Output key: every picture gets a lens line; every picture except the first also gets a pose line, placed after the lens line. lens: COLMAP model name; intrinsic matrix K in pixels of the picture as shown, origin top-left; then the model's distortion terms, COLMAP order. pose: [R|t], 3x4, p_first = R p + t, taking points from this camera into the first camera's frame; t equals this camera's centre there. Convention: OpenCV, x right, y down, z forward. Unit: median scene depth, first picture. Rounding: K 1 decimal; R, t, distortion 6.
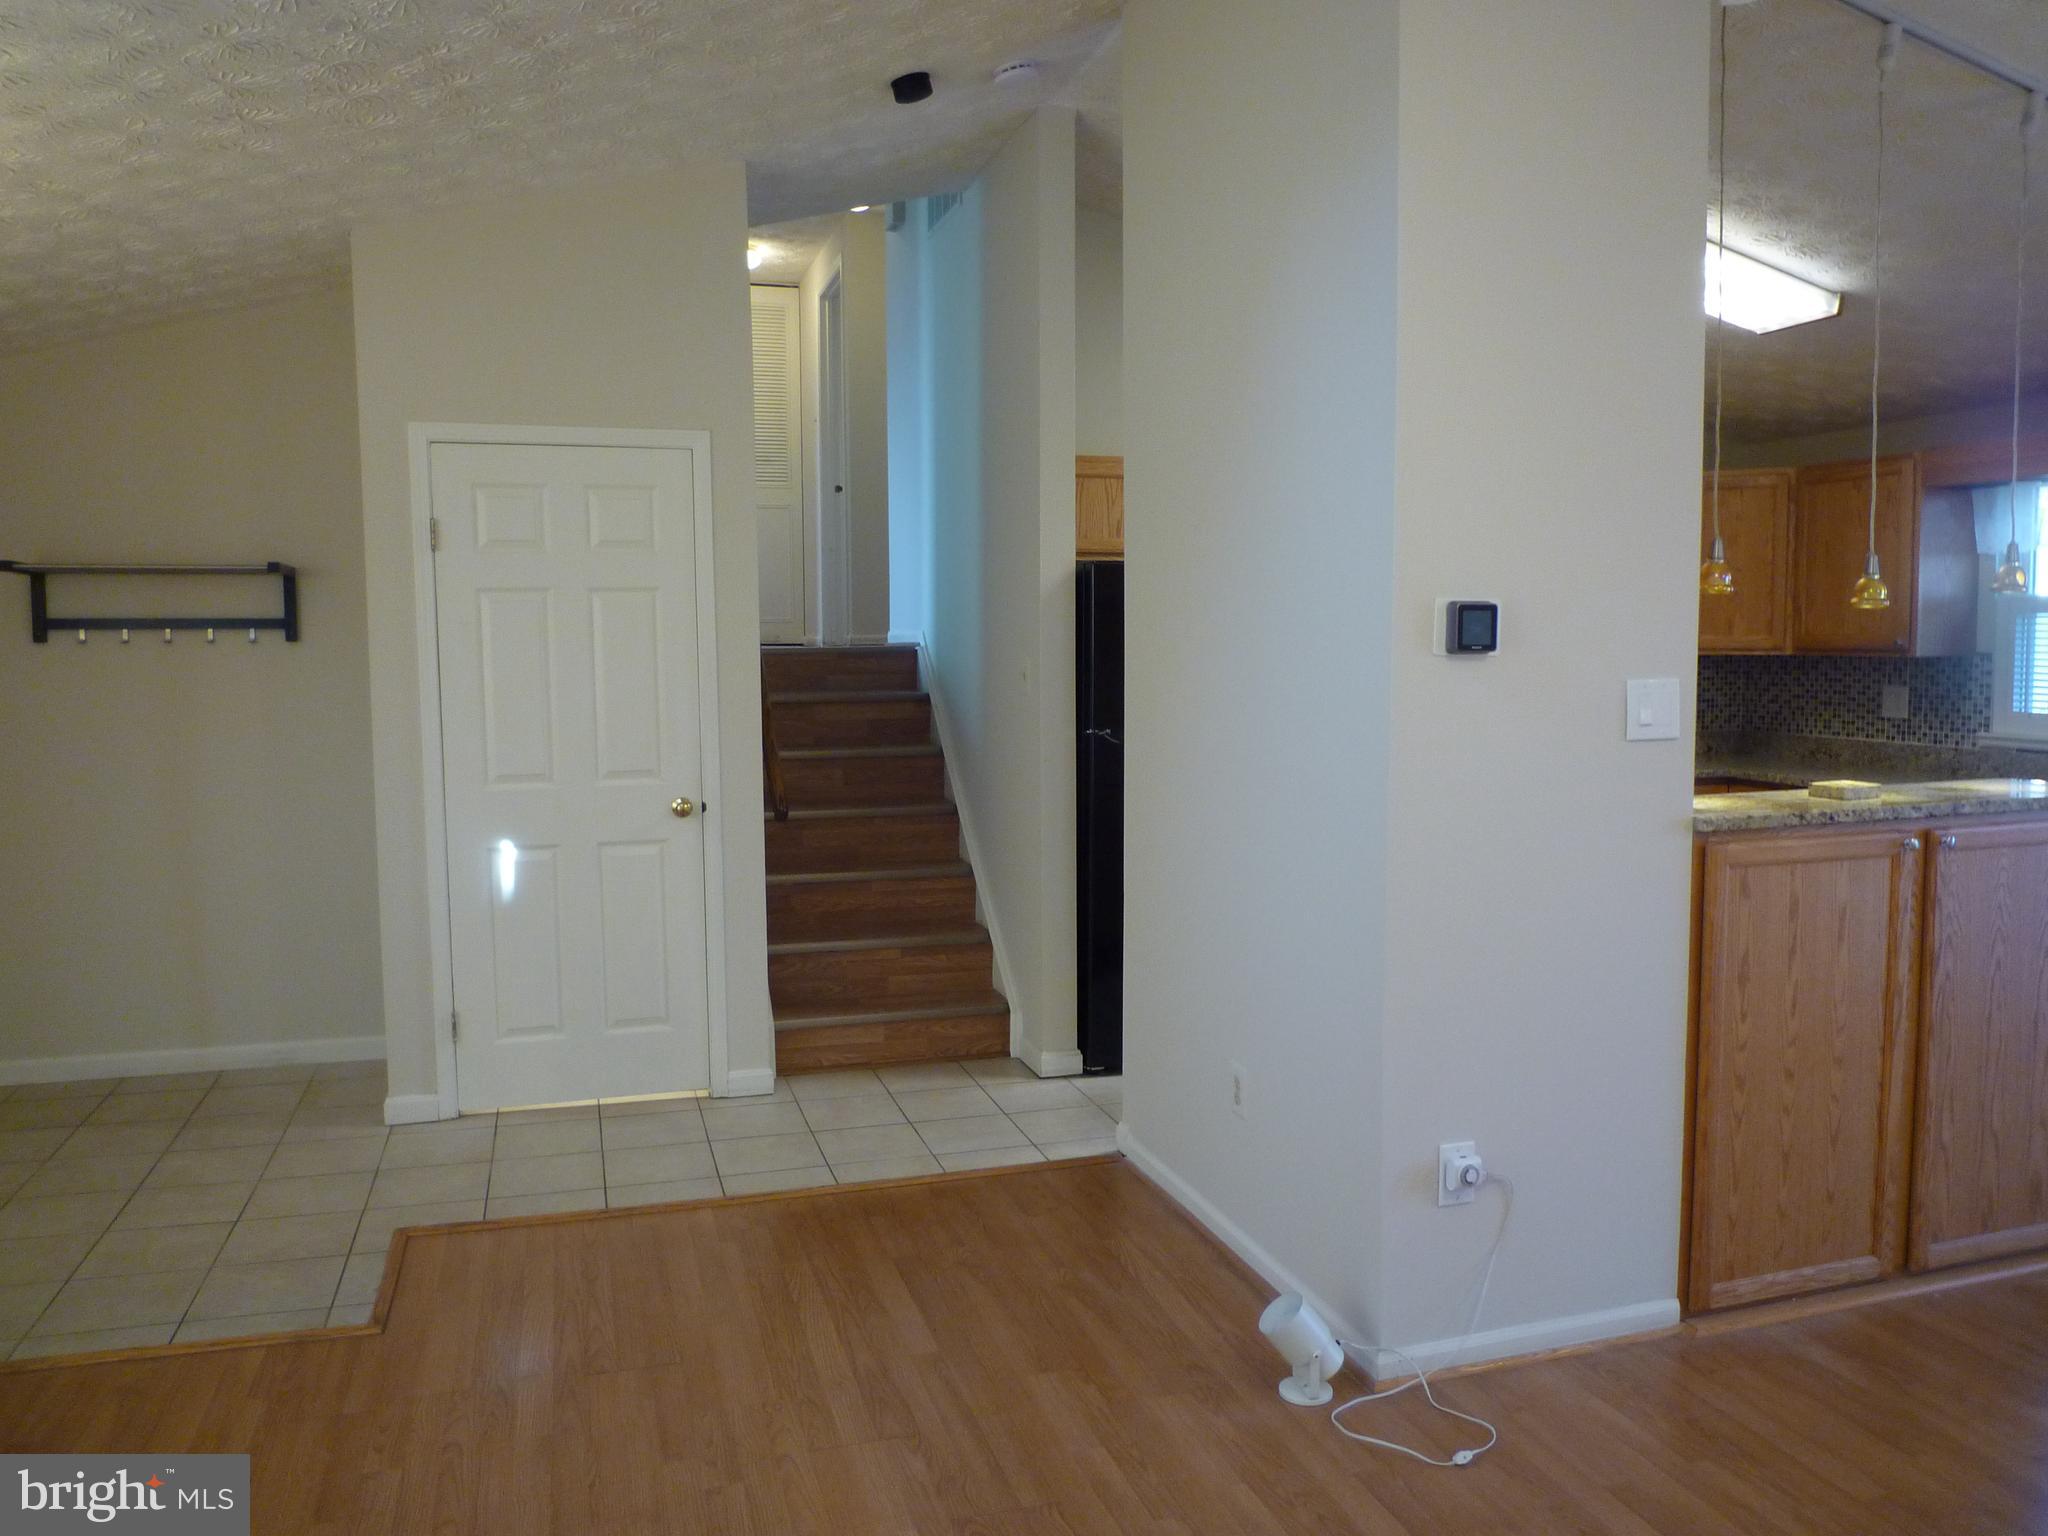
lens RADIAL K [[1506.5, 0, 1027.3], [0, 1506.5, 758.1], [0, 0, 1]] dist [-0.013855, -0.035954]
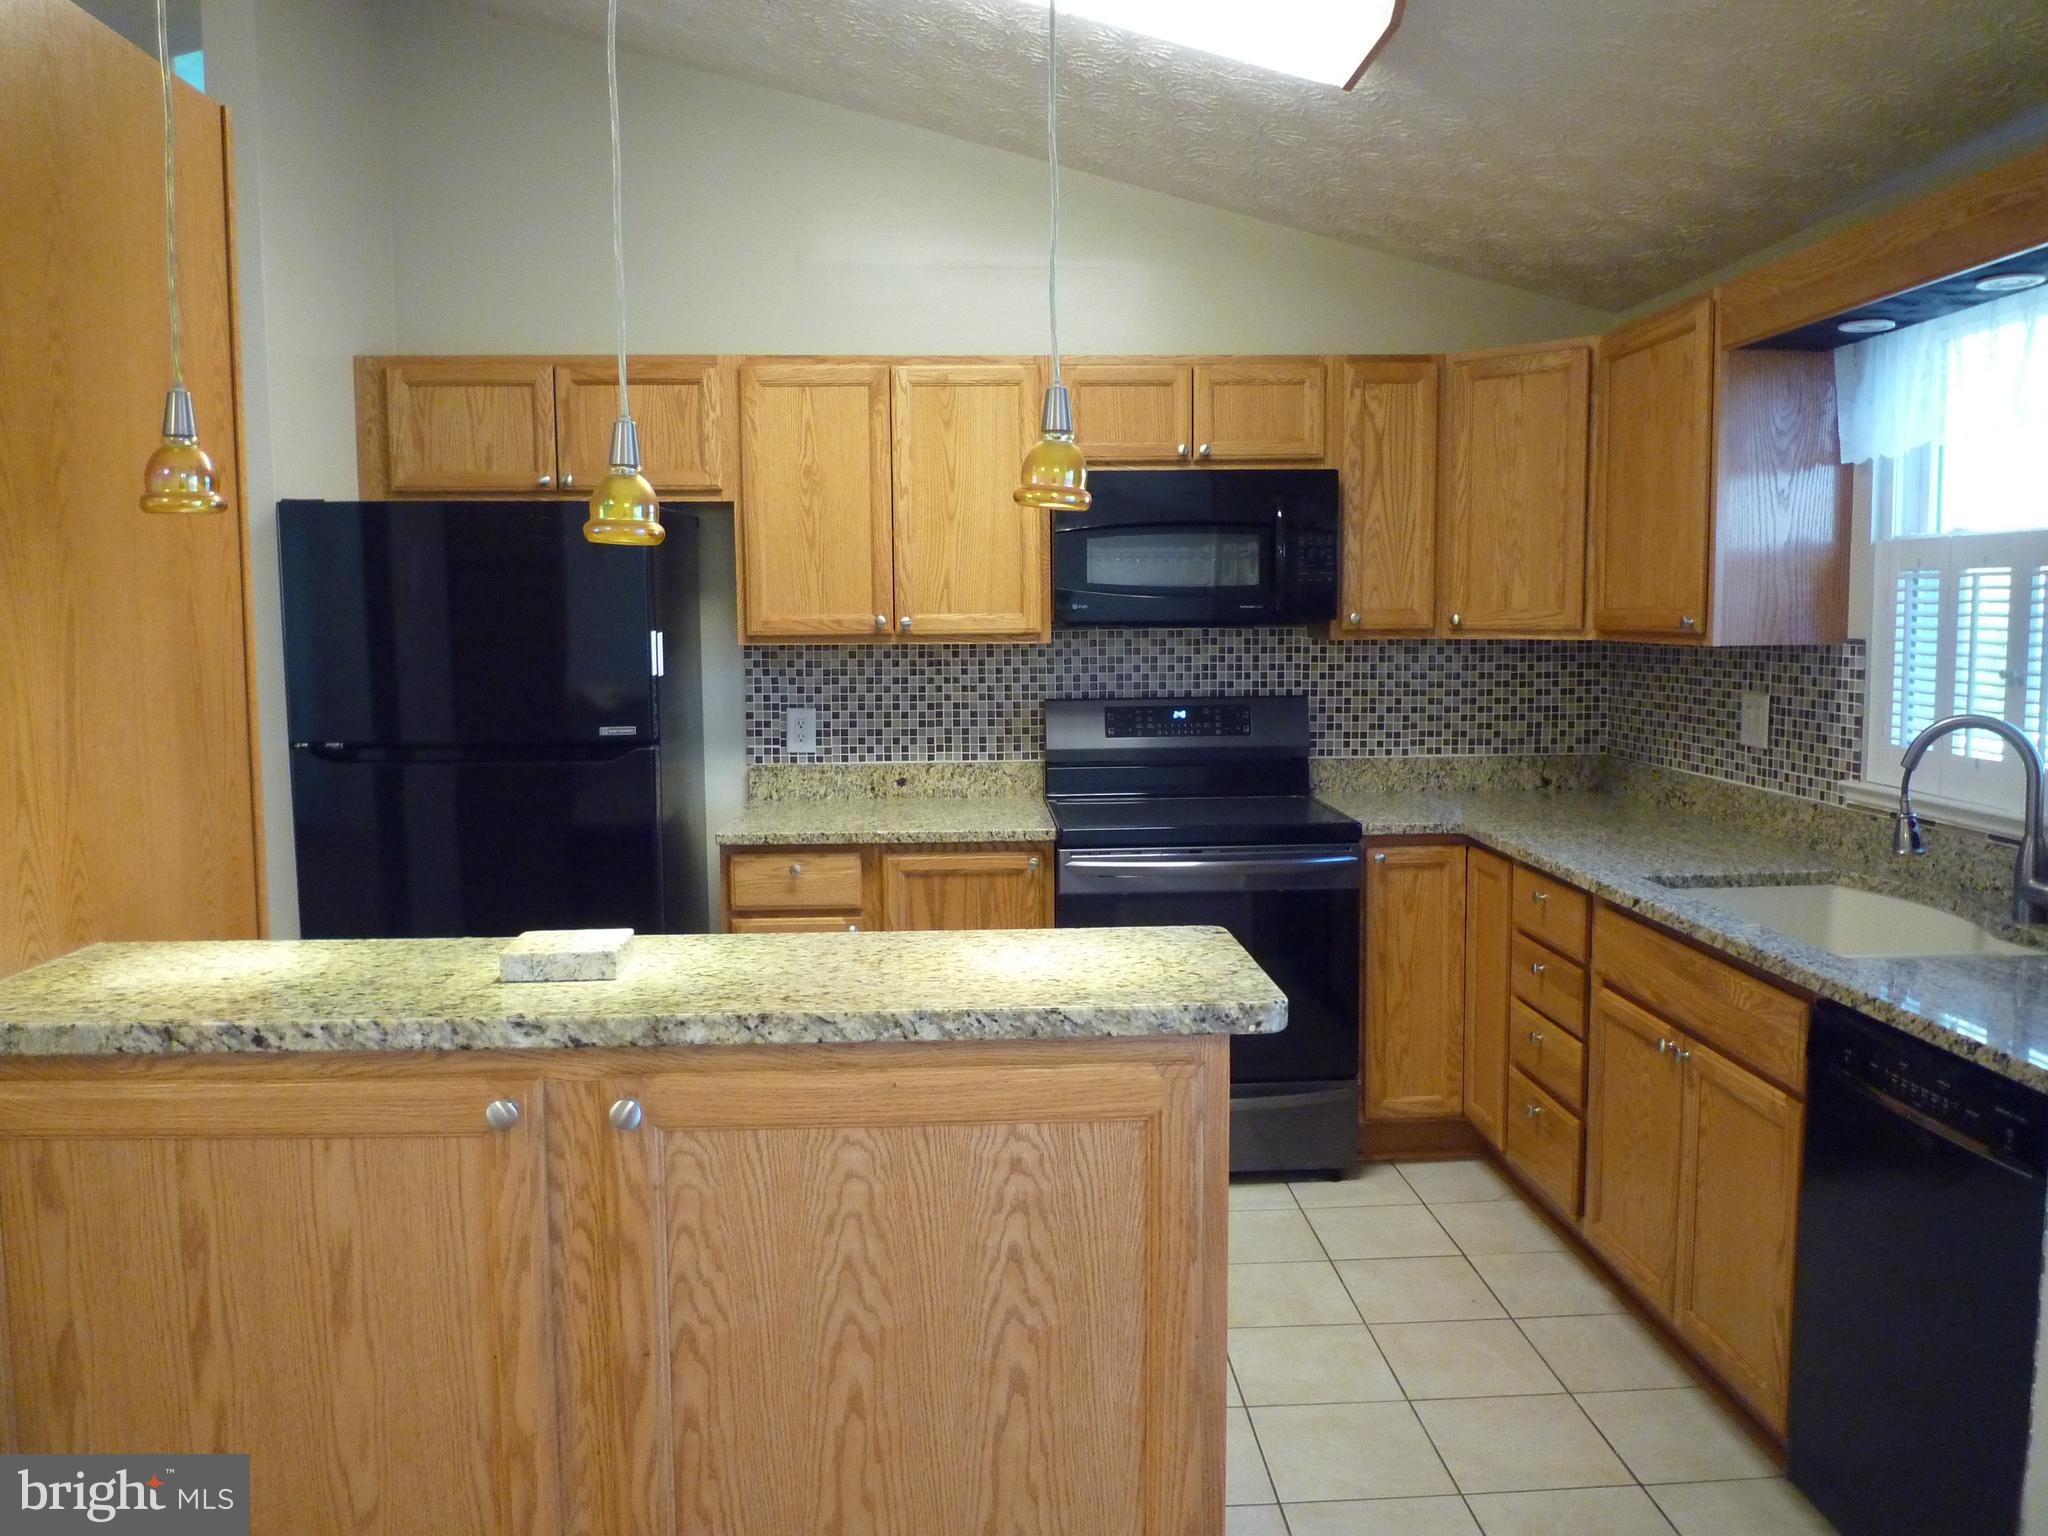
lens RADIAL K [[1509.0, 0, 1026.7], [0, 1509.0, 758.2], [0, 0, 1]] dist [-0.003682, -0.052899]
pose [[0.967309, 0.026552, -0.252207, 0.561171], [-0.022304, 0.999557, 0.019687, -0.034506], [0.252618, -0.013418, 0.967473, 0.427222]]
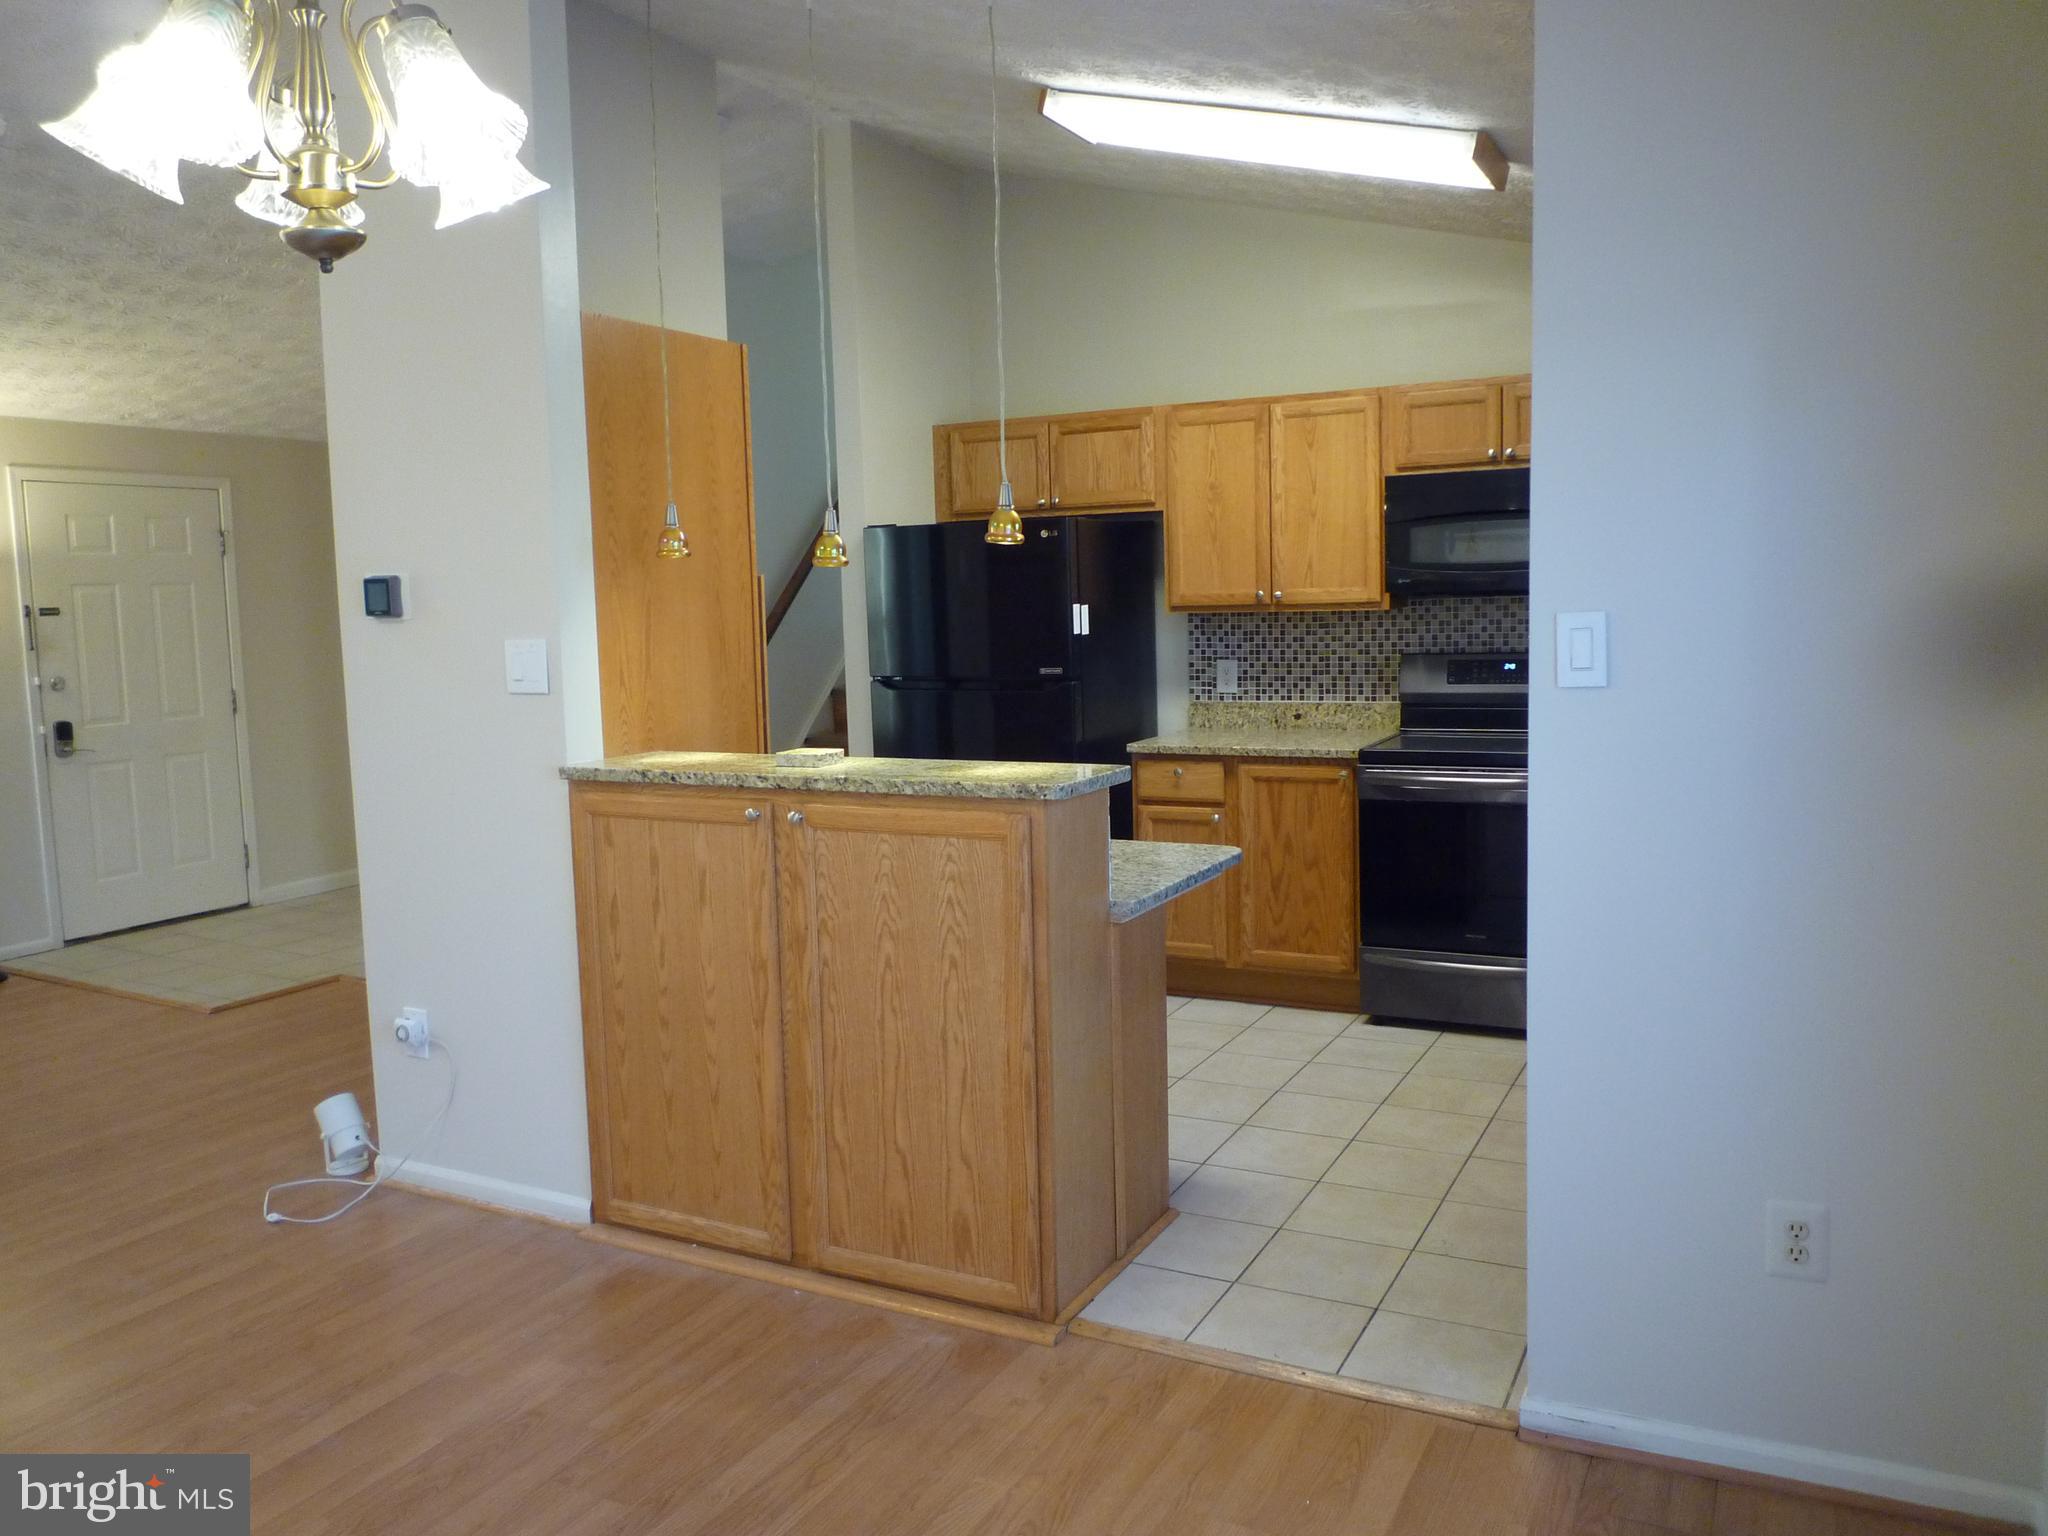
lens RADIAL K [[1506.5, 0, 1027.3], [0, 1506.5, 758.1], [0, 0, 1]] dist [-0.013855, -0.035954]
pose [[0.710979, 0.066142, -0.700096, 0.940200], [-0.037450, 0.997715, 0.056228, -0.026785], [0.702215, -0.013759, 0.711832, 0.290404]]
